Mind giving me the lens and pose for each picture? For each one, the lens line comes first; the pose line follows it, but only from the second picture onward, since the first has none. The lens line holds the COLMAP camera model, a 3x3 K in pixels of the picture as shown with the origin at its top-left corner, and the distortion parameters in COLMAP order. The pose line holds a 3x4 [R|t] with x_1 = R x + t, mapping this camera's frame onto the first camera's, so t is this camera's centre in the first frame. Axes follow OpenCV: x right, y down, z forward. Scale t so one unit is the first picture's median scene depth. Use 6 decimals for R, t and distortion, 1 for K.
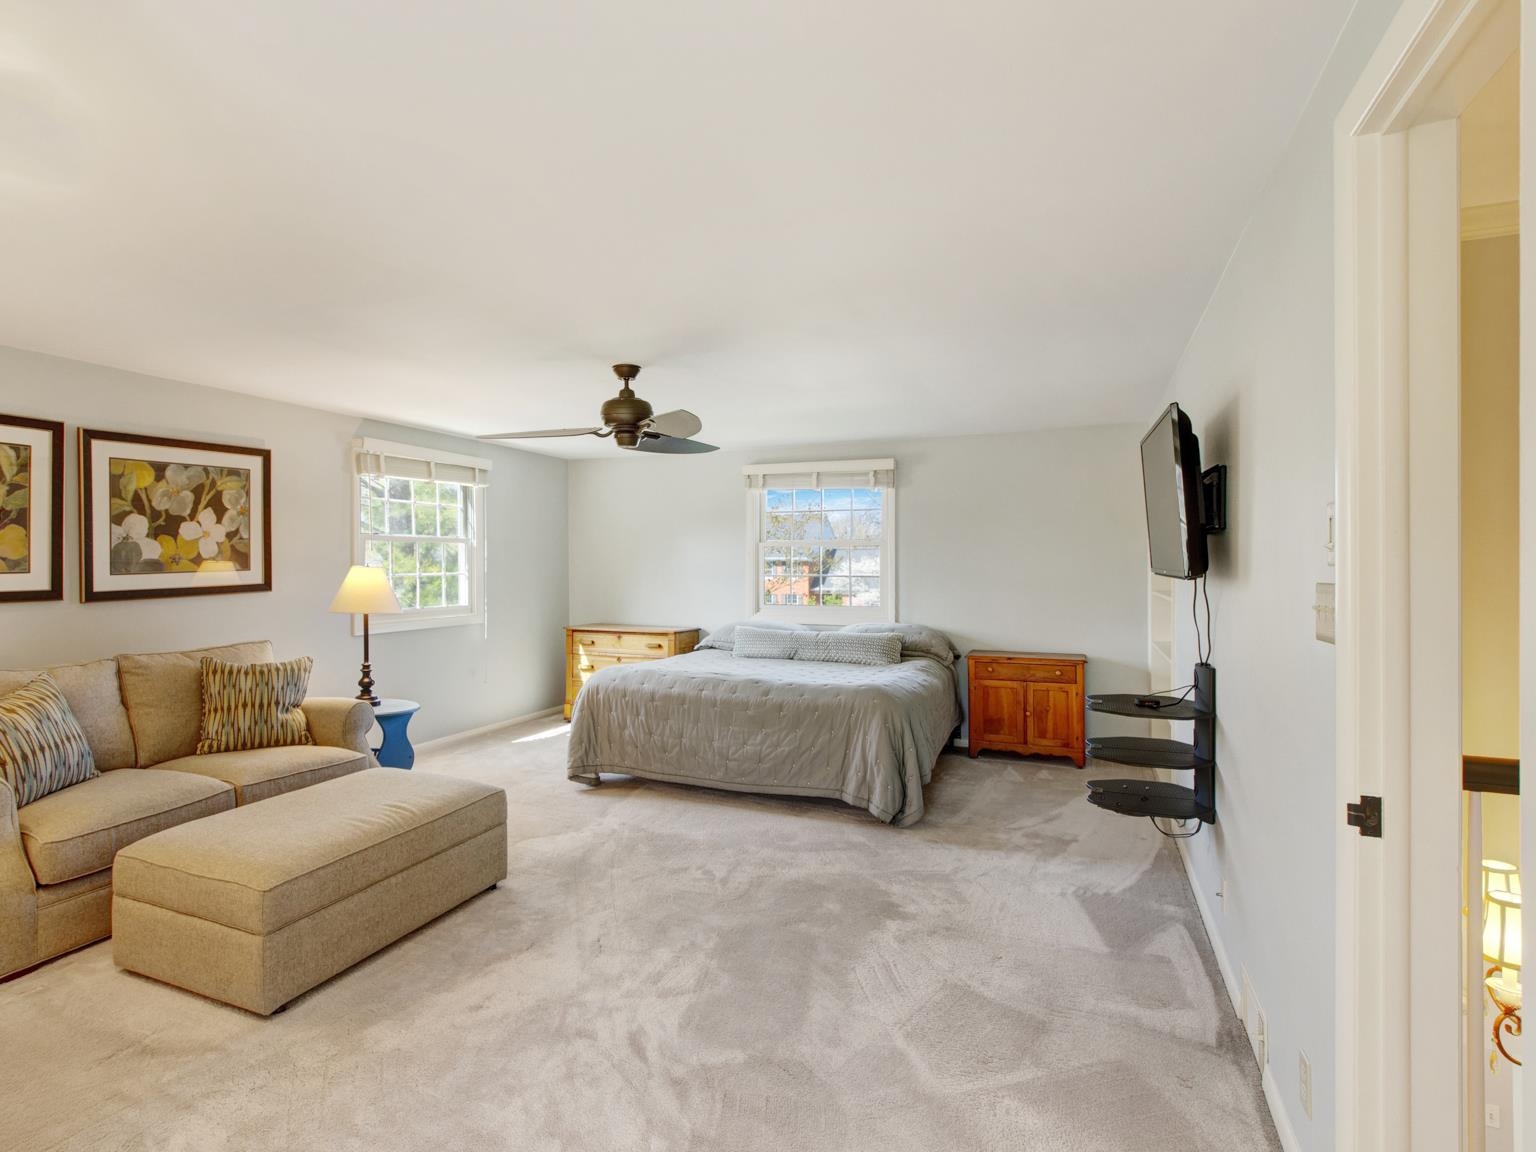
lens RADIAL K [[739.9, 0, 768.0], [0, 739.9, 576.0], [0, 0, 1]] dist [-0.001049, -0.000126]
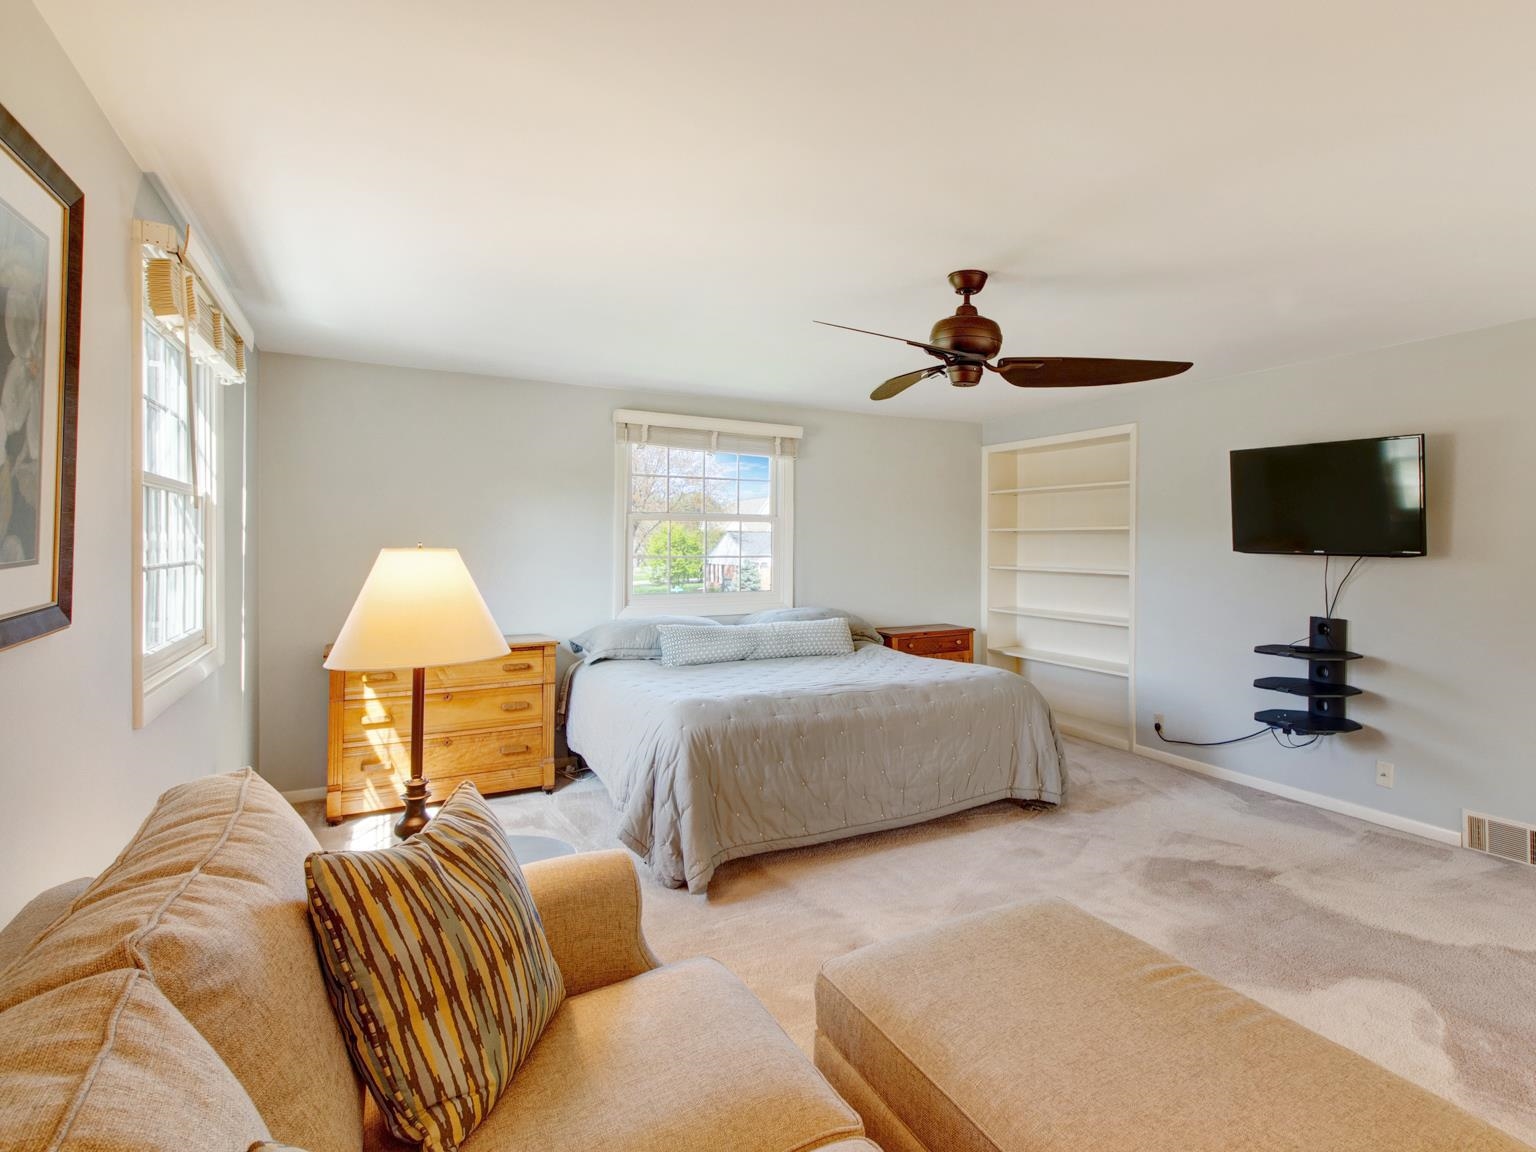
lens RADIAL K [[764.7, 0, 770.5], [0, 764.7, 553.6], [0, 0, 1]] dist [-0.000571, -0.000154]
pose [[0.641441, -0.011447, 0.767087, -0.753426], [0.011846, 0.999917, 0.005016, -0.010266], [-0.767081, 0.005870, 0.641523, 0.563106]]
